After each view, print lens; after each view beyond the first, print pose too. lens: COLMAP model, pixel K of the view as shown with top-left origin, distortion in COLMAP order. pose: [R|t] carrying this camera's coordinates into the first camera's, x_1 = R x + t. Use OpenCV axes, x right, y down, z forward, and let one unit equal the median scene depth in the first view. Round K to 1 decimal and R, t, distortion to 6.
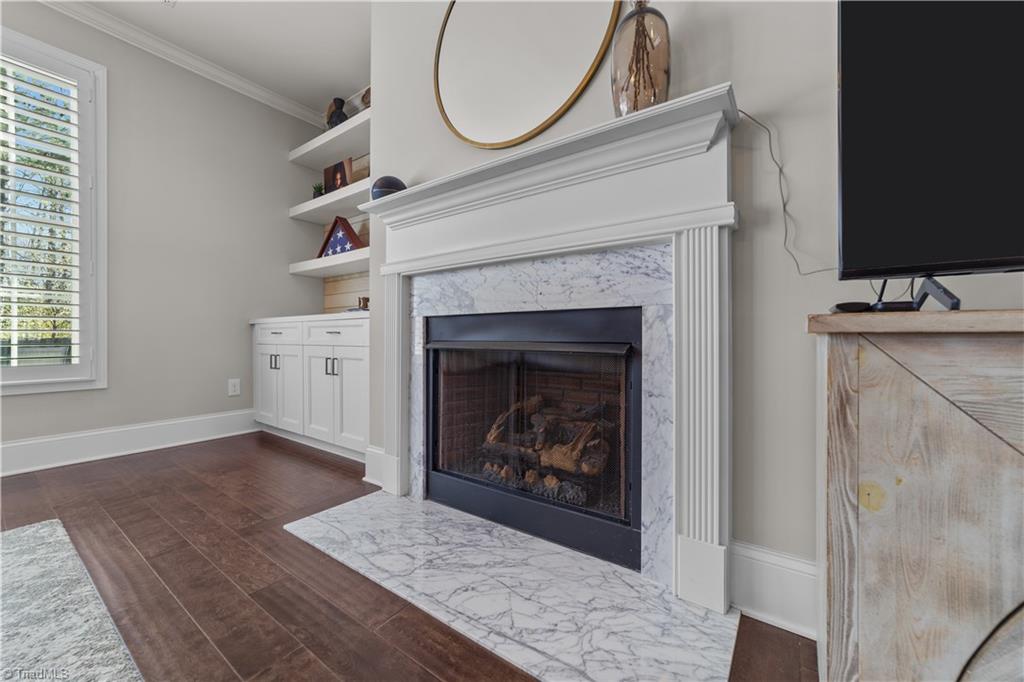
lens RADIAL K [[398.3, 0, 514.6], [0, 398.3, 339.0], [0, 0, 1]] dist [0.000058, 0.000170]
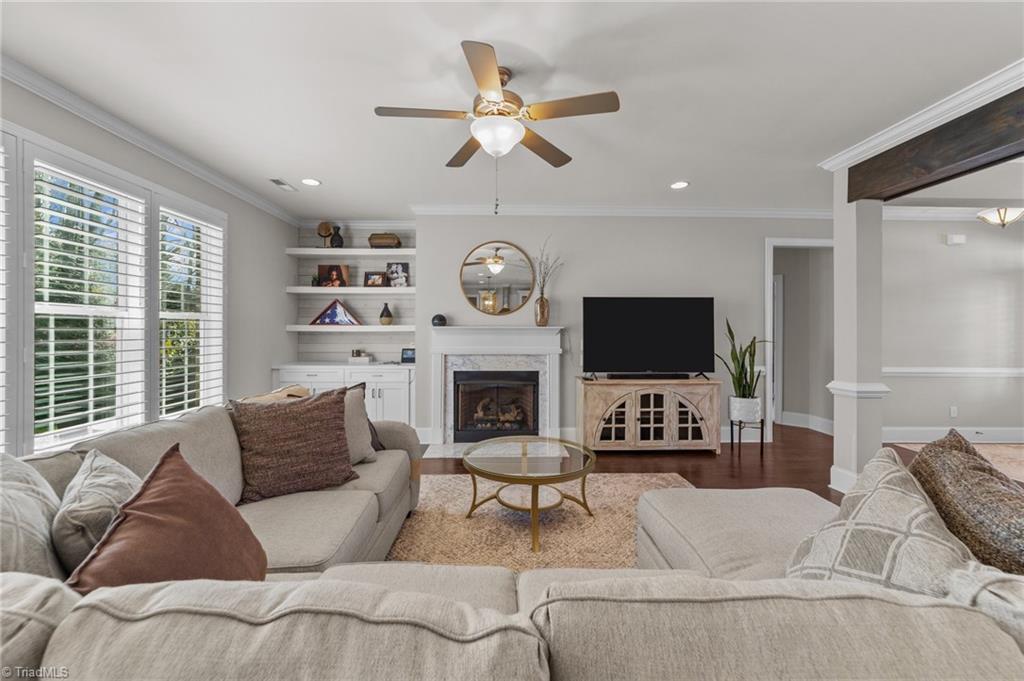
lens RADIAL K [[398.3, 0, 510.1], [0, 398.3, 335.0], [0, 0, 1]] dist [0.000058, 0.000170]
pose [[0.800764, -0.008914, 0.598914, -1.759456], [0.001487, 0.999916, 0.012894, -0.385425], [-0.598979, -0.009434, 0.800709, -1.507825]]
